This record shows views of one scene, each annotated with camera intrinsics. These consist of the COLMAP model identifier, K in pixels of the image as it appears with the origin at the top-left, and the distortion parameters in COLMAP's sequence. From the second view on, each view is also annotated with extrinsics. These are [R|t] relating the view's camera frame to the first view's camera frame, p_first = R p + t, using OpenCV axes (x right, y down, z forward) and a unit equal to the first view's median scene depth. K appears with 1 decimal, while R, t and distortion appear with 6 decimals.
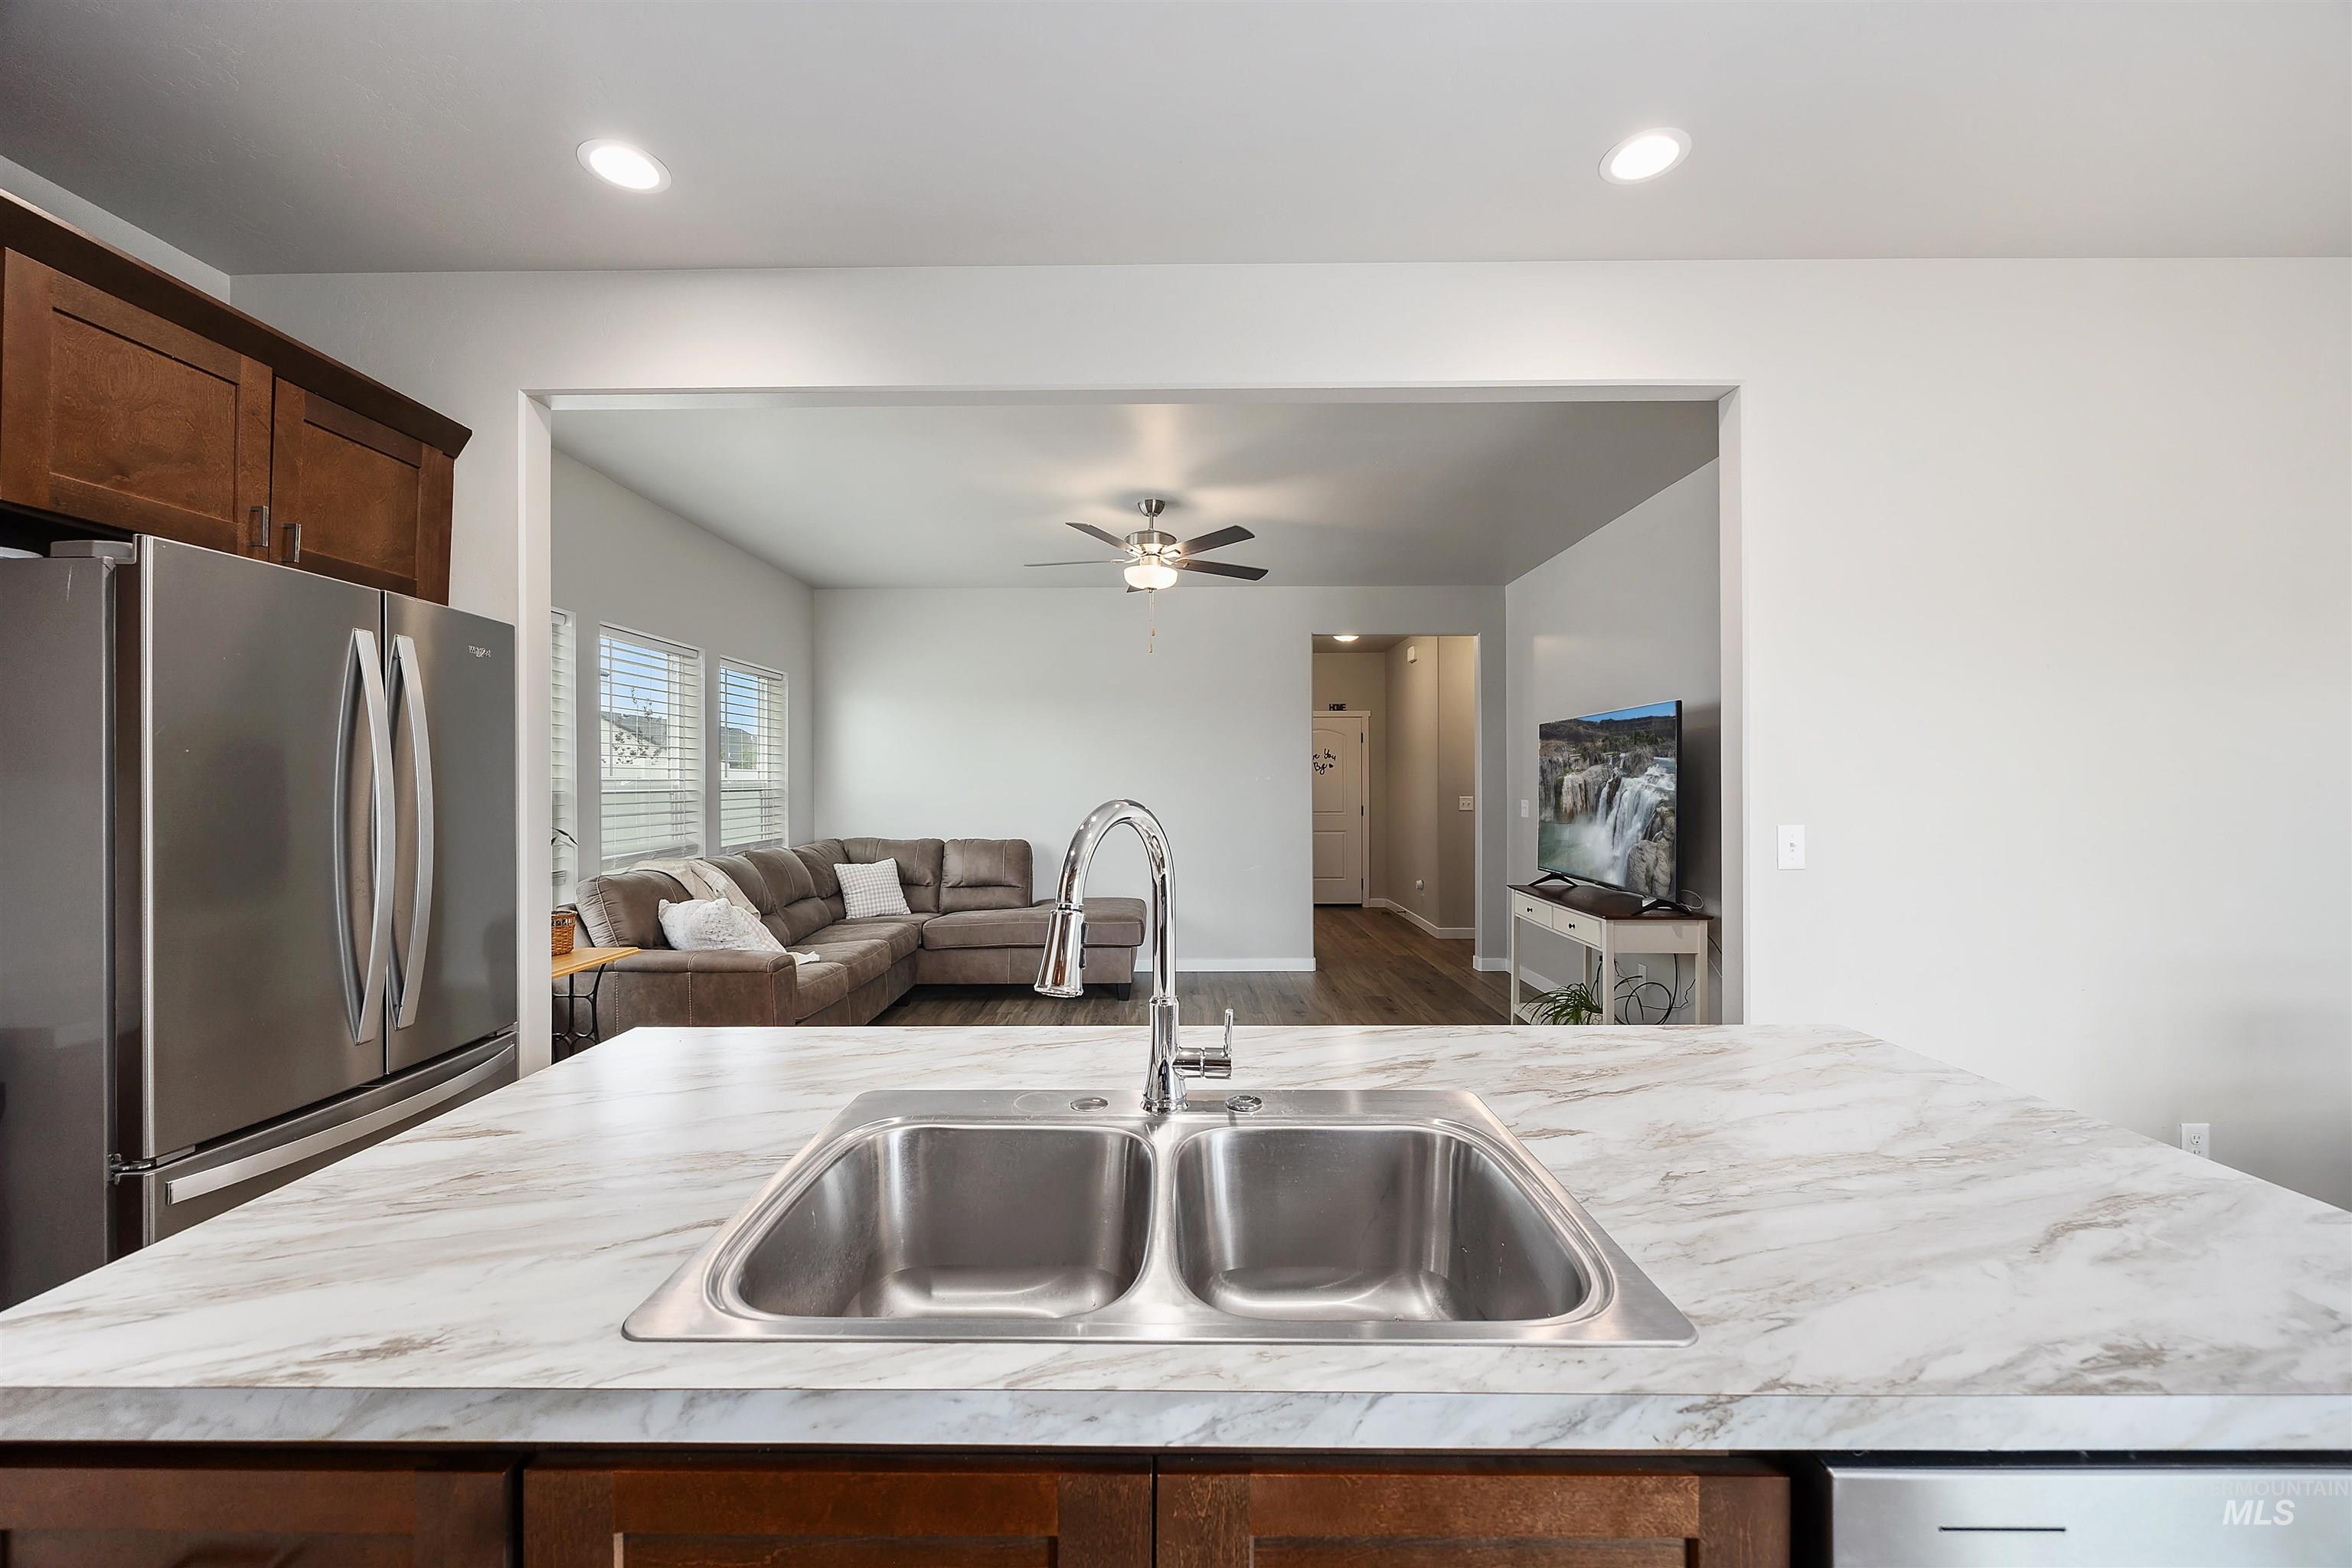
lens RADIAL K [[920.0, 0, 1174.5], [0, 920.0, 772.9], [0, 0, 1]] dist [0.001448, -0.000513]
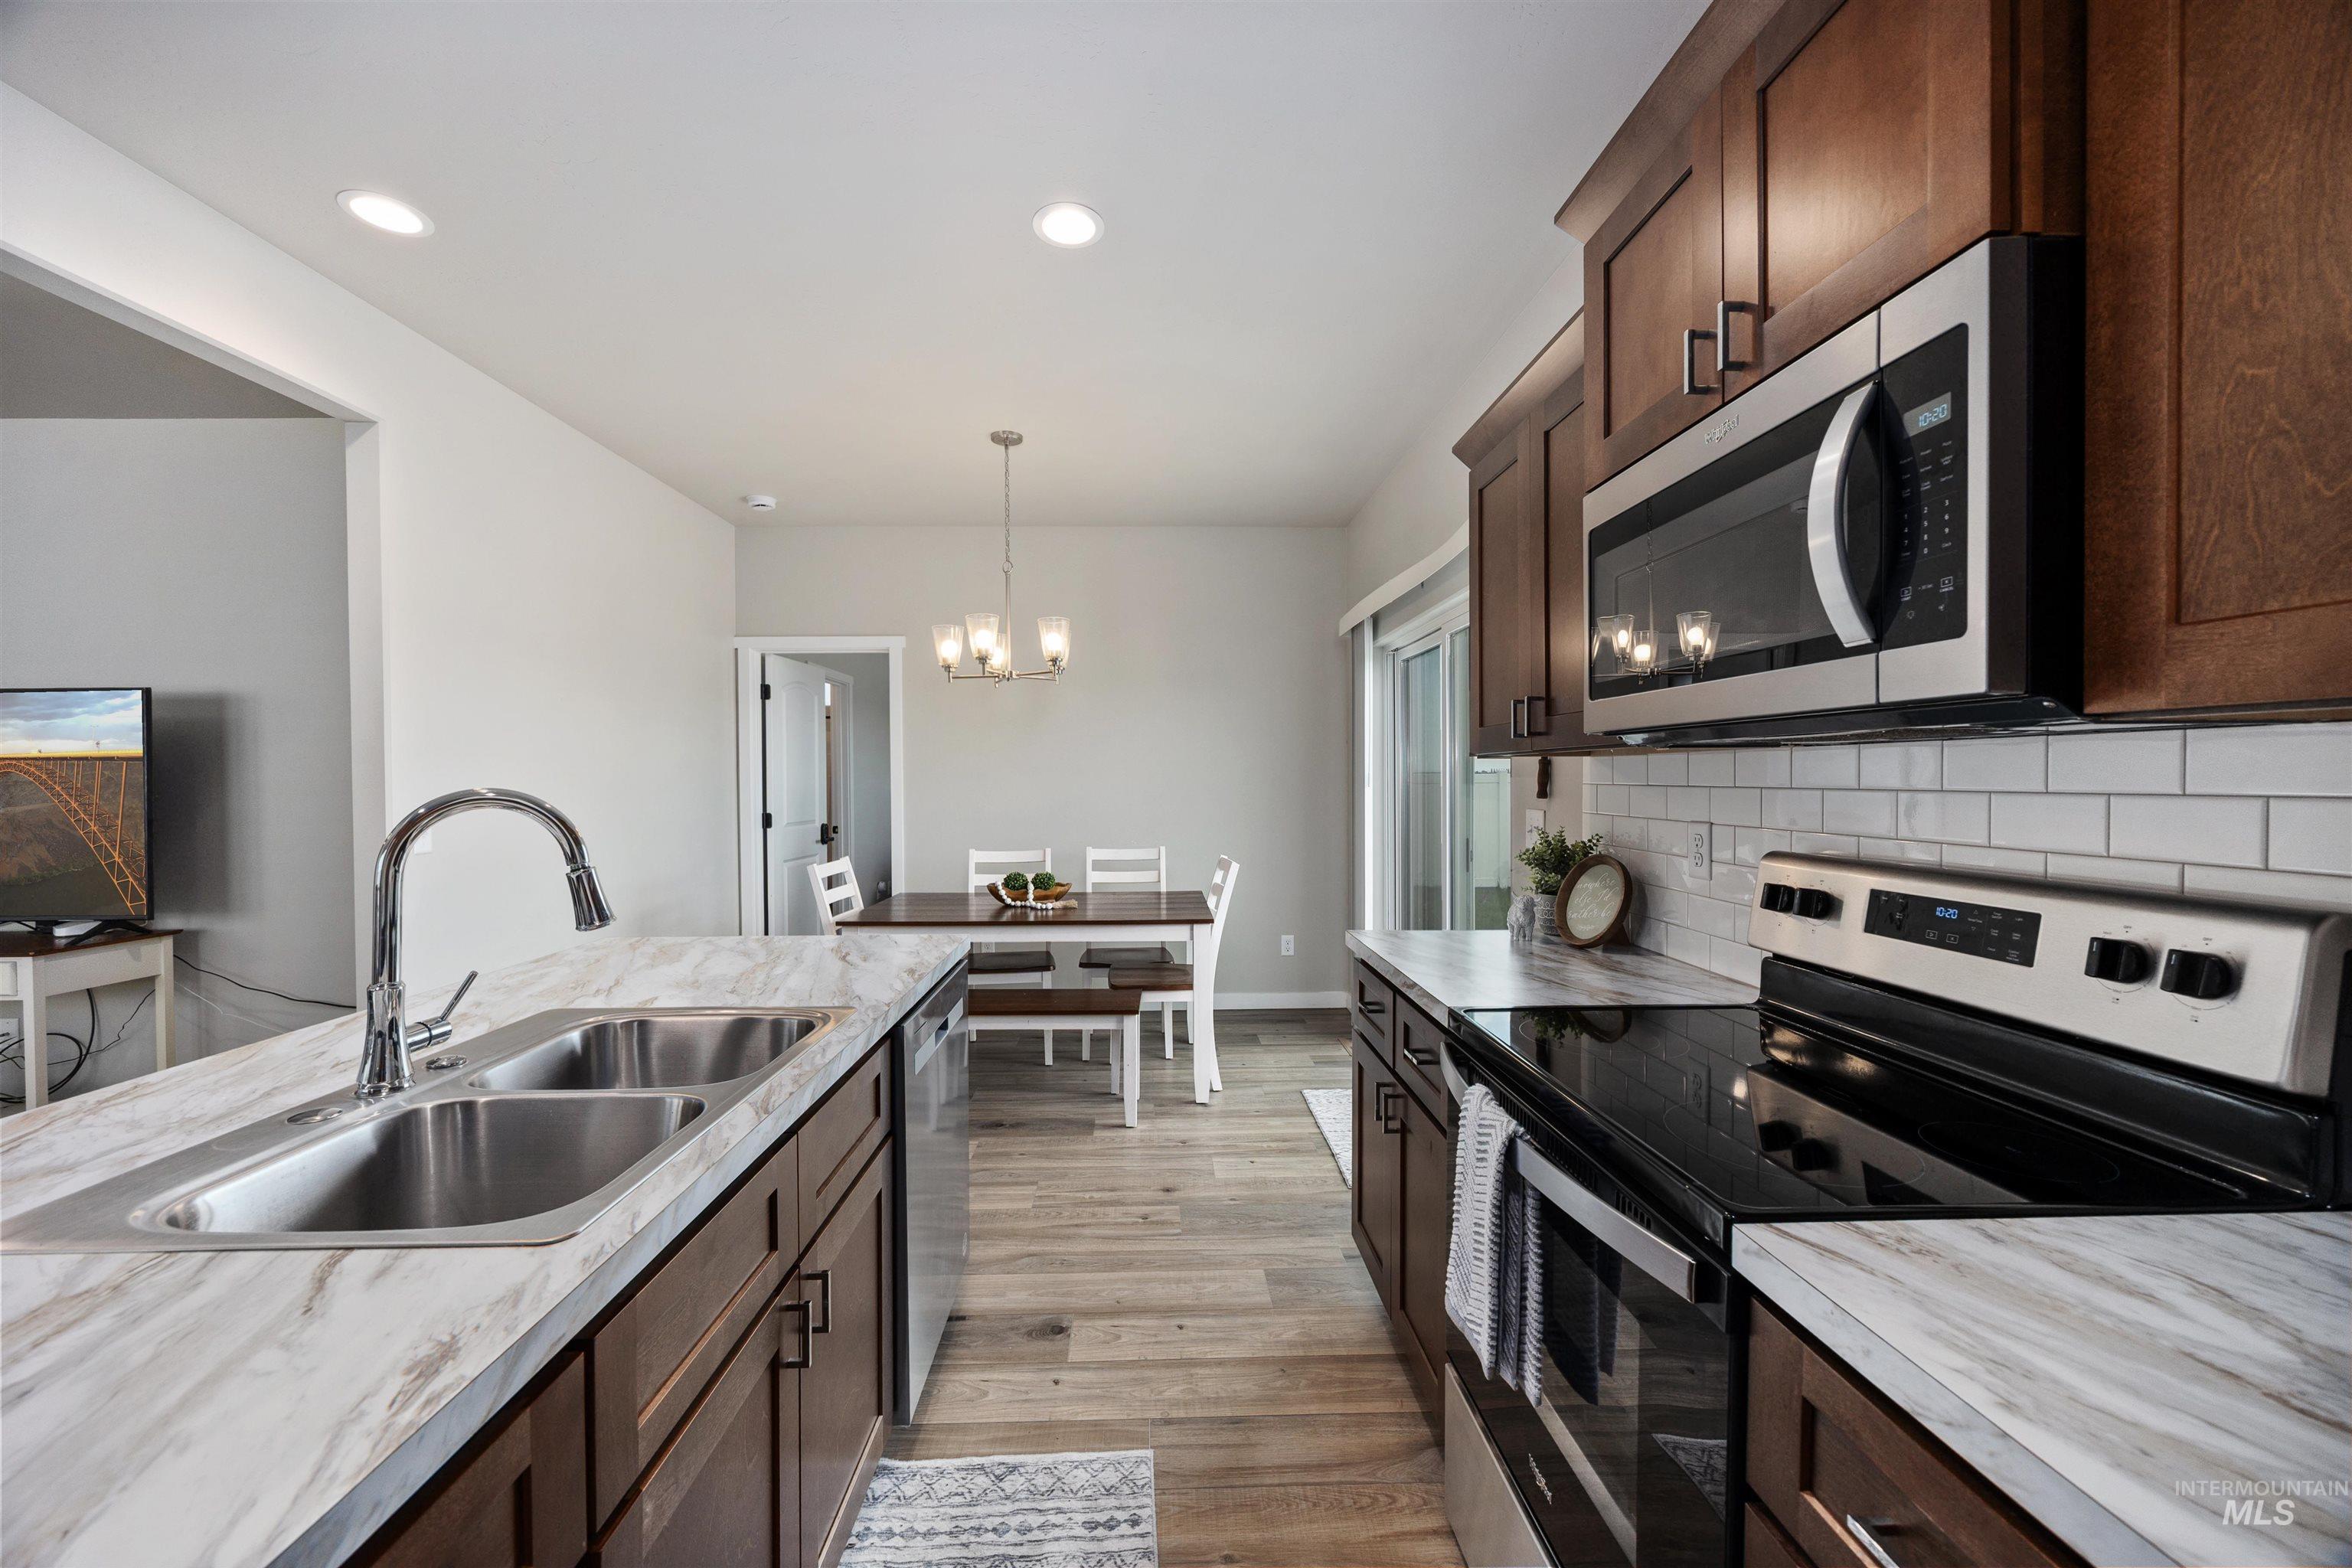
lens RADIAL K [[920.0, 0, 1154.7], [0, 920.0, 795.2], [0, 0, 1]] dist [0.001448, -0.000513]
pose [[-0.018590, -0.018140, 0.999663, -0.323208], [-0.001679, 0.999835, 0.018112, 0.004012], [-0.999826, -0.001342, -0.018618, 0.048277]]
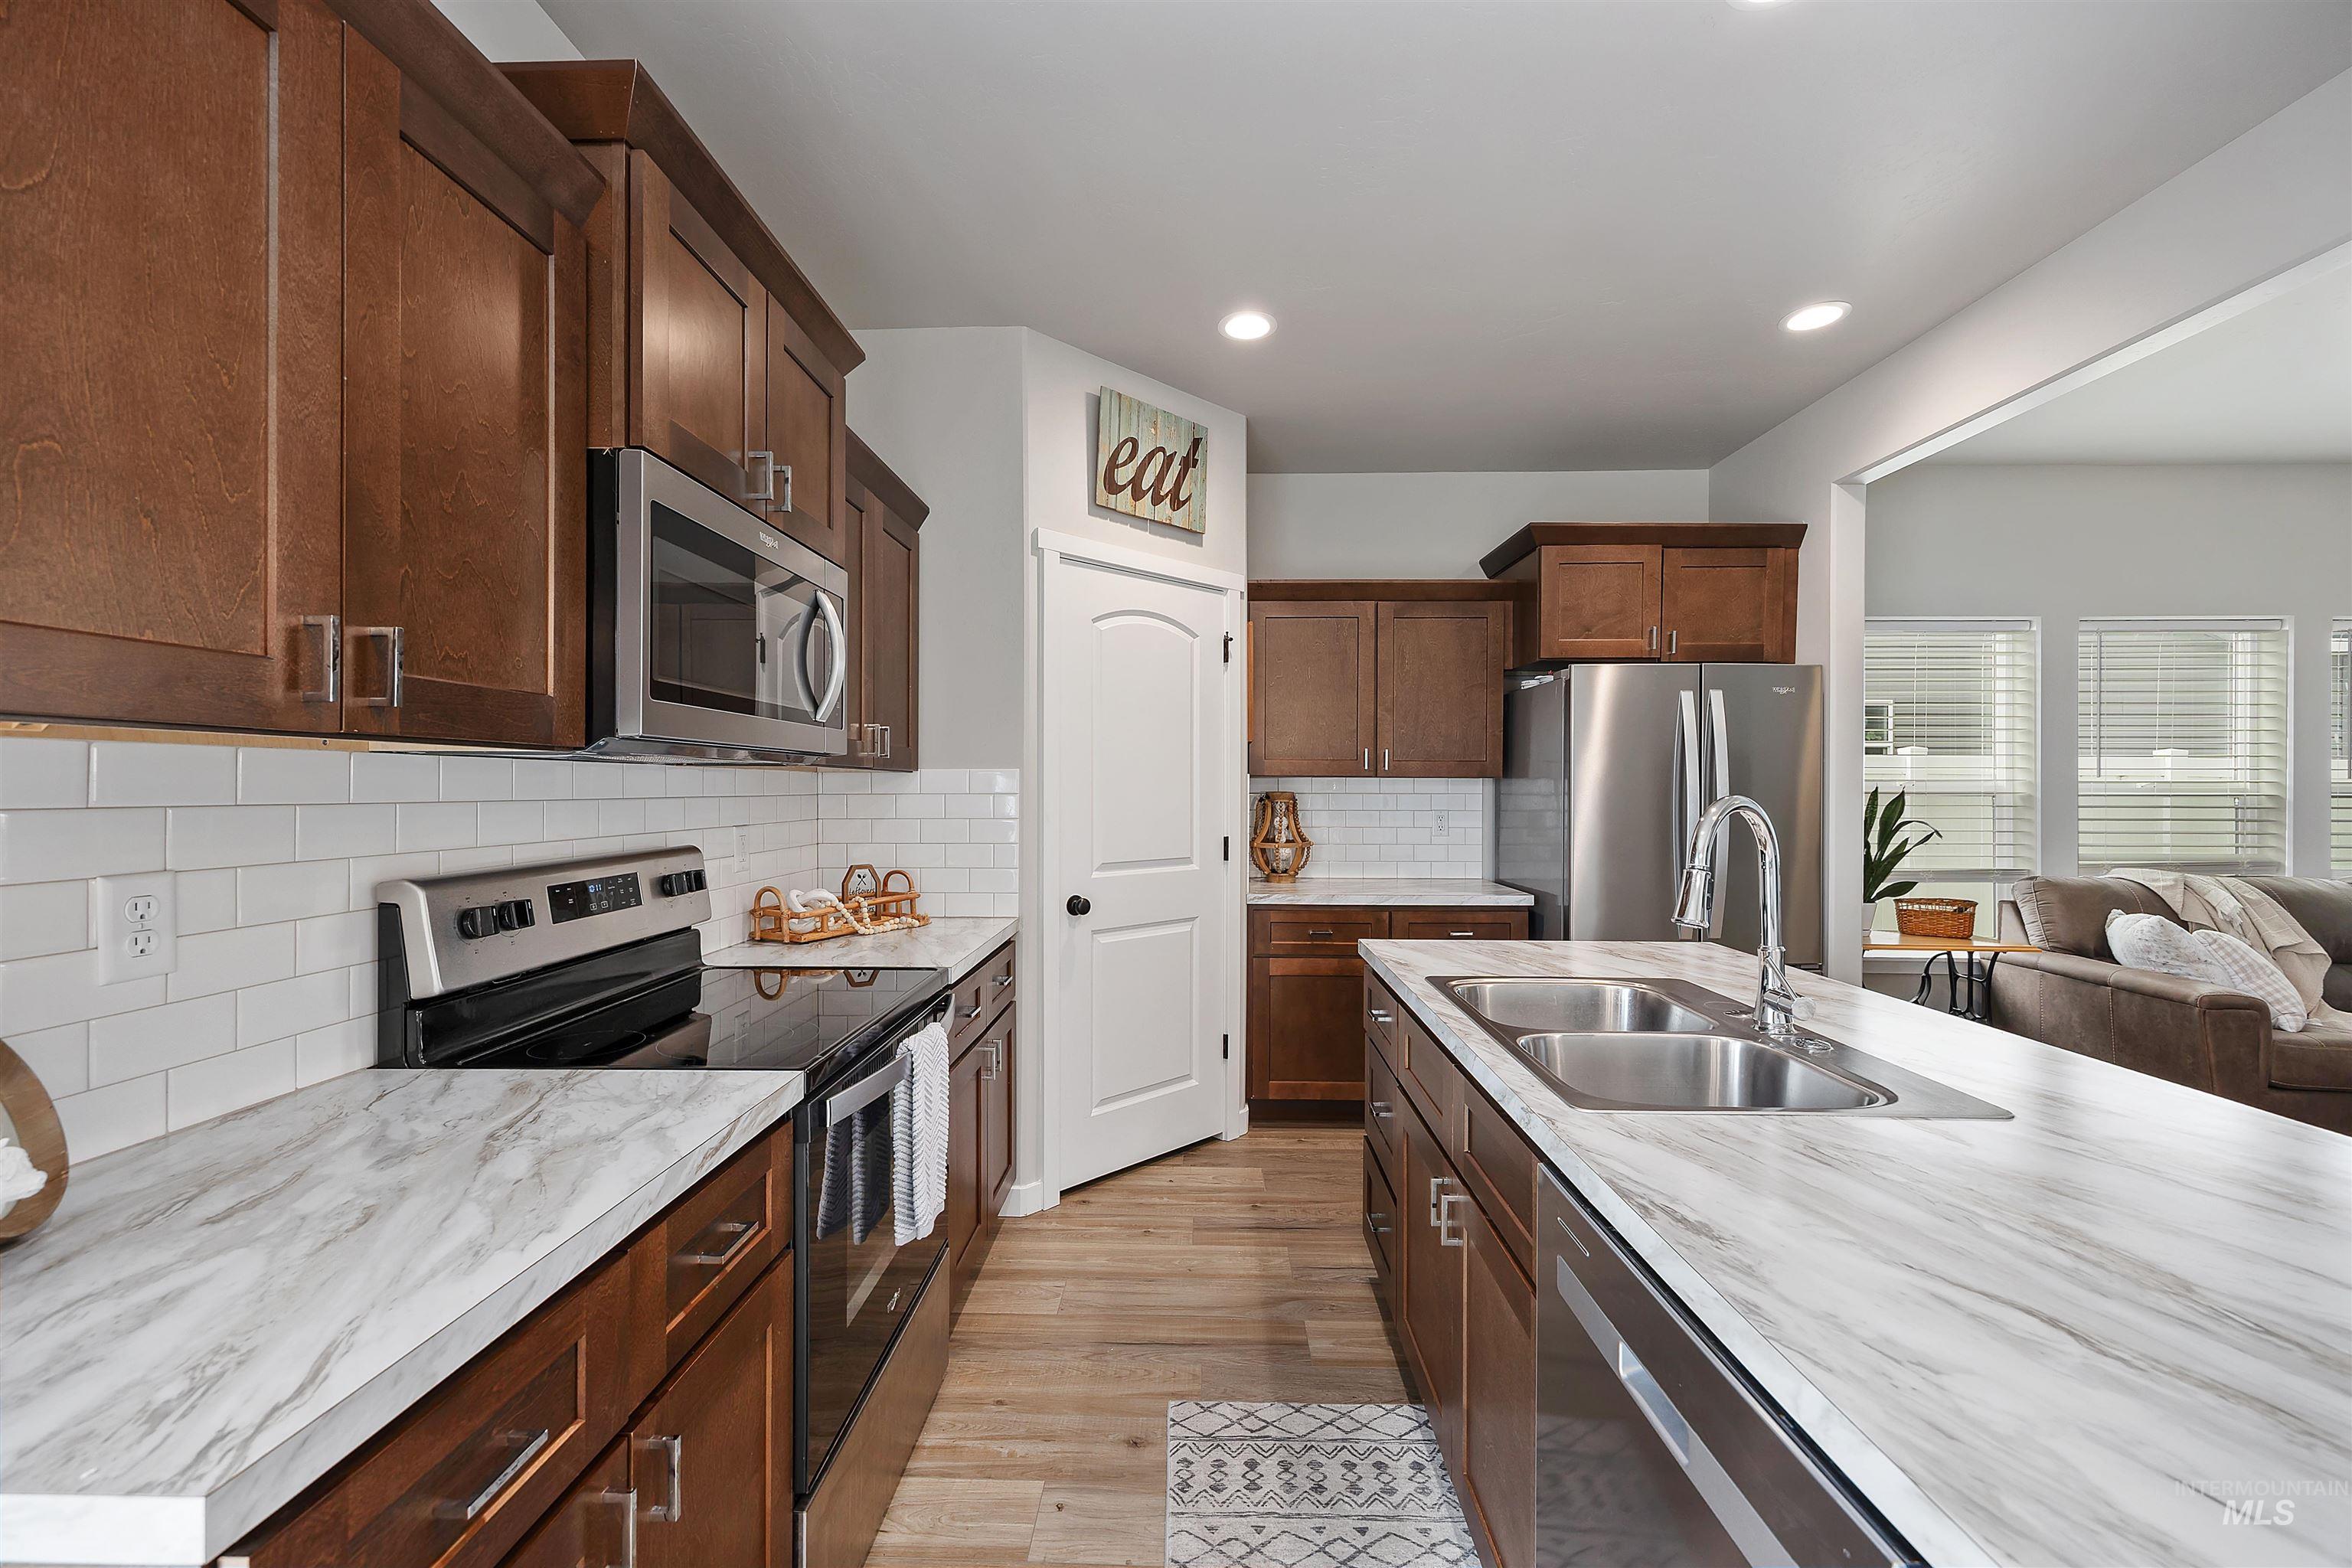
lens RADIAL K [[920.0, 0, 1168.5], [0, 920.0, 789.4], [0, 0, 1]] dist [0.001448, -0.000513]
pose [[-0.024729, 0.007638, -0.999665, 0.385873], [0.006870, 0.999948, 0.007470, 0.001782], [0.999671, -0.006683, -0.024780, 0.051315]]
